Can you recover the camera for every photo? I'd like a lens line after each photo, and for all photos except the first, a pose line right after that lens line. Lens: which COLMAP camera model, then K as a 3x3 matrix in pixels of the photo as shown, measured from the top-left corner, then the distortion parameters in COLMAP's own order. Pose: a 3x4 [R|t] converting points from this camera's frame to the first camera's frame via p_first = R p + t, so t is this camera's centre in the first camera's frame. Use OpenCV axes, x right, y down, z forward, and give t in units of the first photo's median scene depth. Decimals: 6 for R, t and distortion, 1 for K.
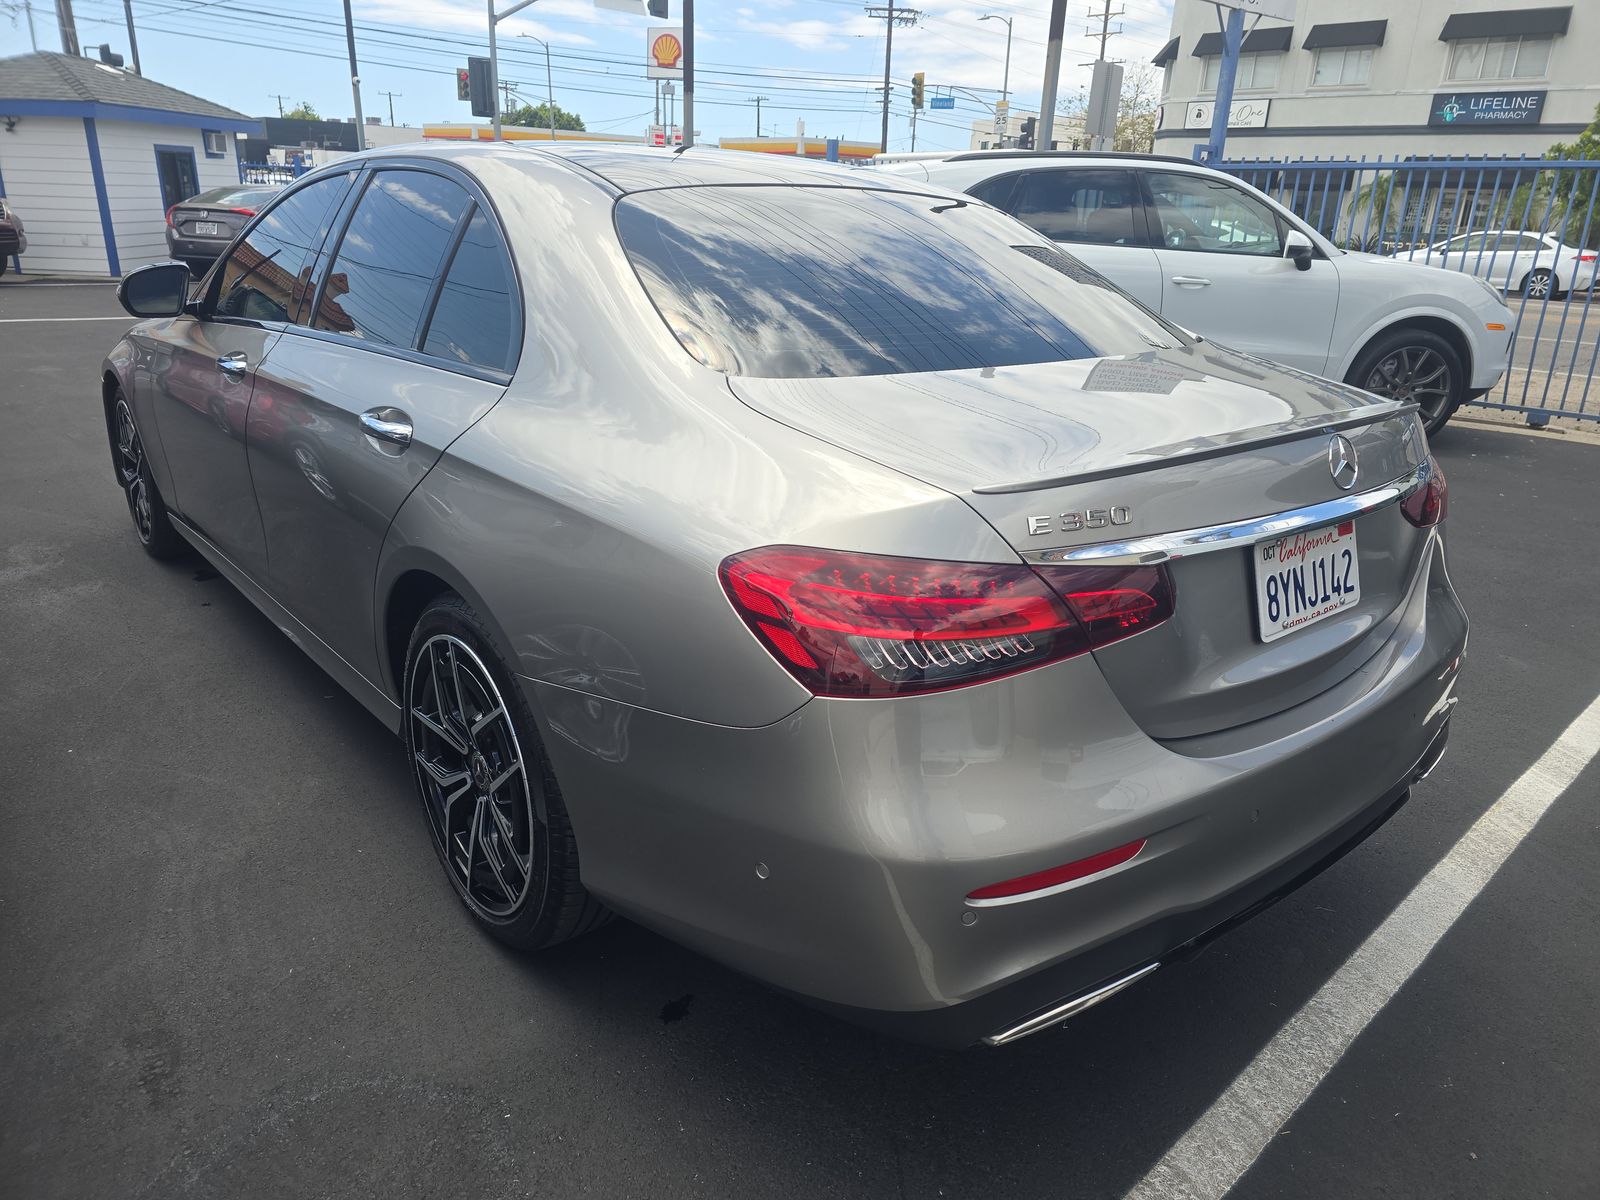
lens RADIAL K [[1067.3, 0, 805.7], [0, 1067.3, 595.8], [0, 0, 1]] dist [0.027412, -0.022240]
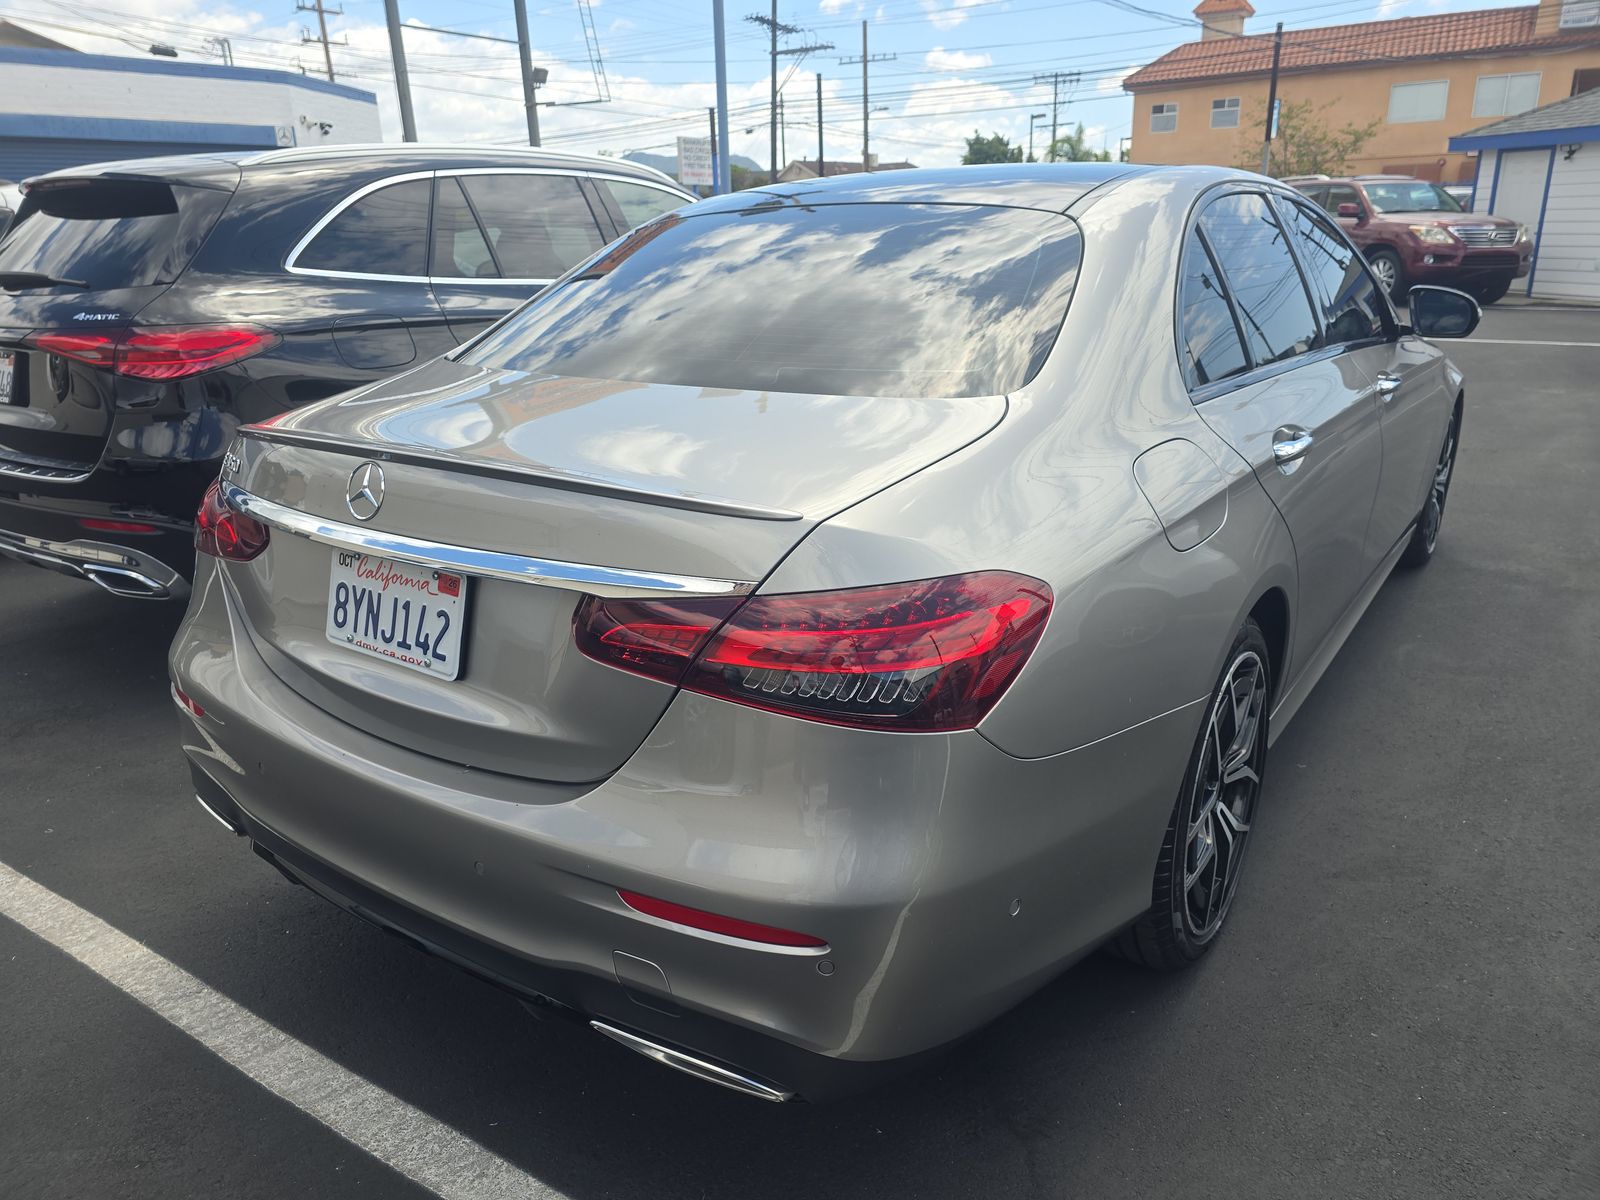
lens RADIAL K [[1067.3, 0, 796.6], [0, 1067.3, 600.5], [0, 0, 1]] dist [0.027412, -0.022240]
pose [[0.260555, 0.278409, -0.924446, 1.385553], [-0.294820, 0.934727, 0.198411, -0.308333], [0.919344, 0.220848, 0.325628, 0.989558]]
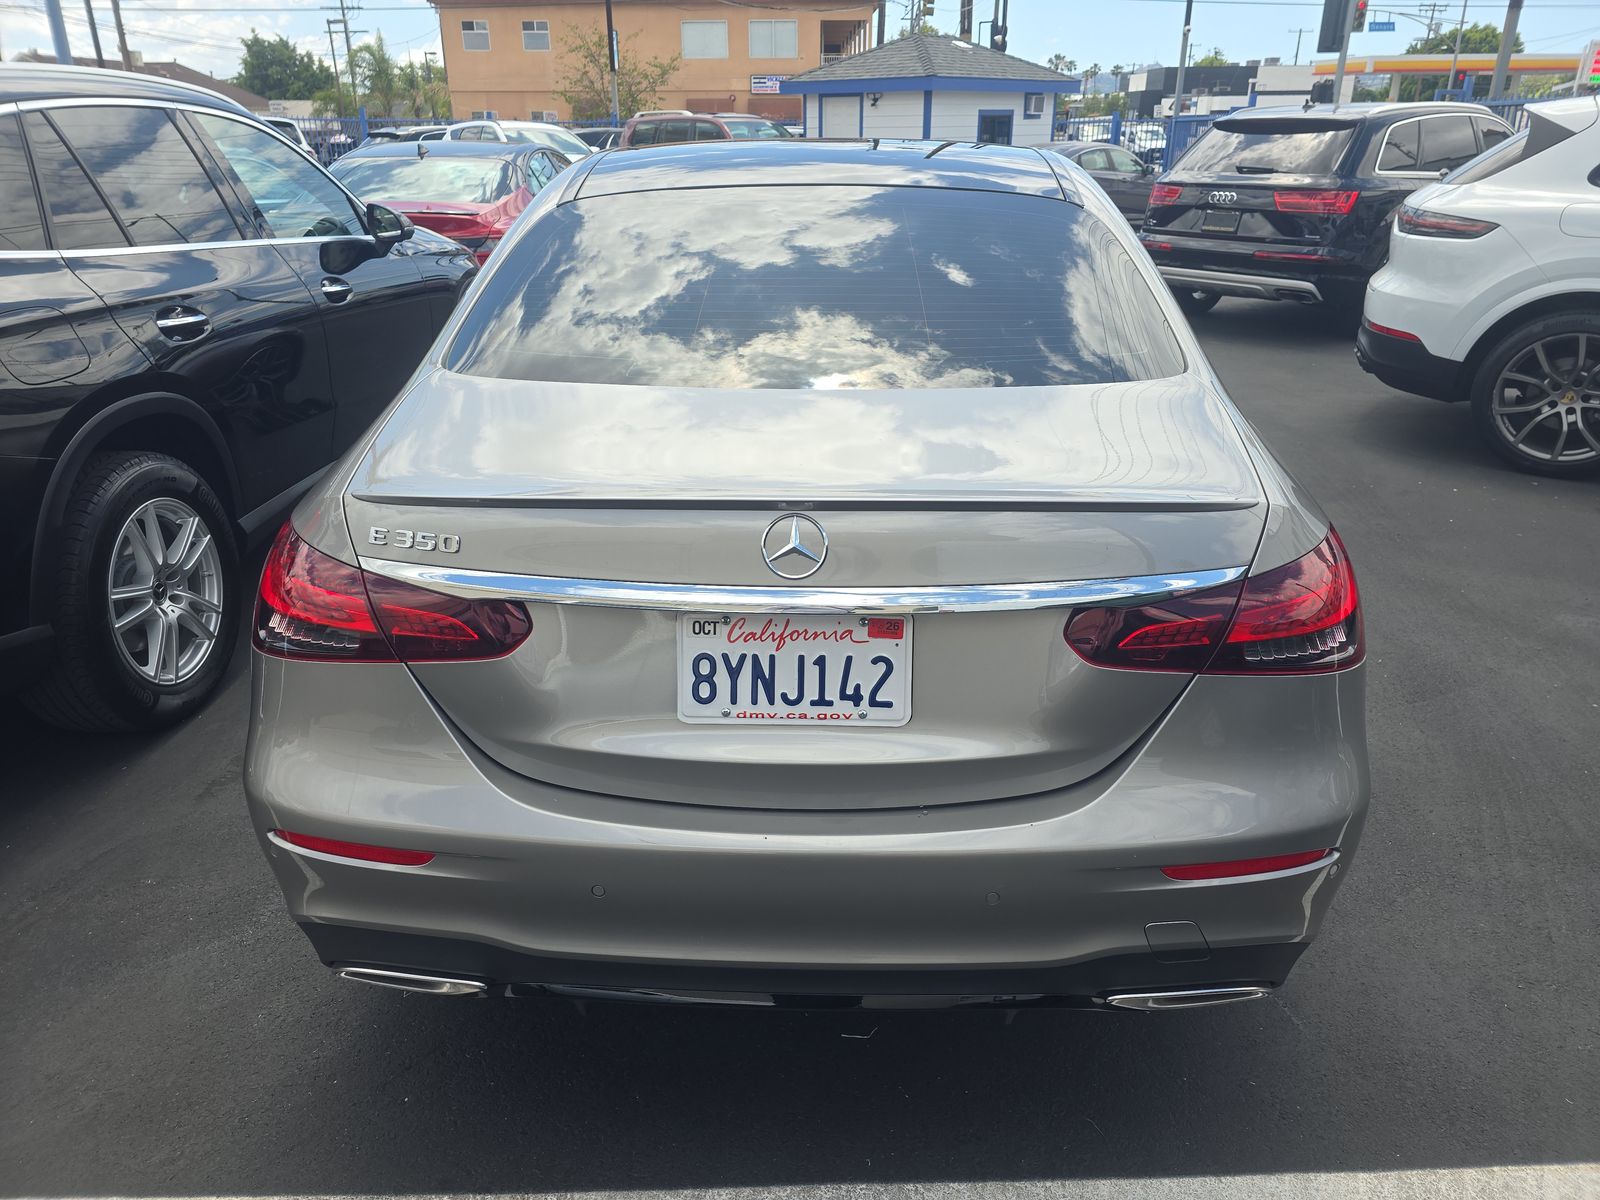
lens RADIAL K [[1067.3, 0, 806.7], [0, 1067.3, 601.7], [0, 0, 1]] dist [0.027412, -0.022240]
pose [[0.748638, 0.230850, -0.621490, 0.971285], [-0.200294, 0.972370, 0.119912, -0.172418], [0.632000, 0.034710, 0.774191, 0.329709]]
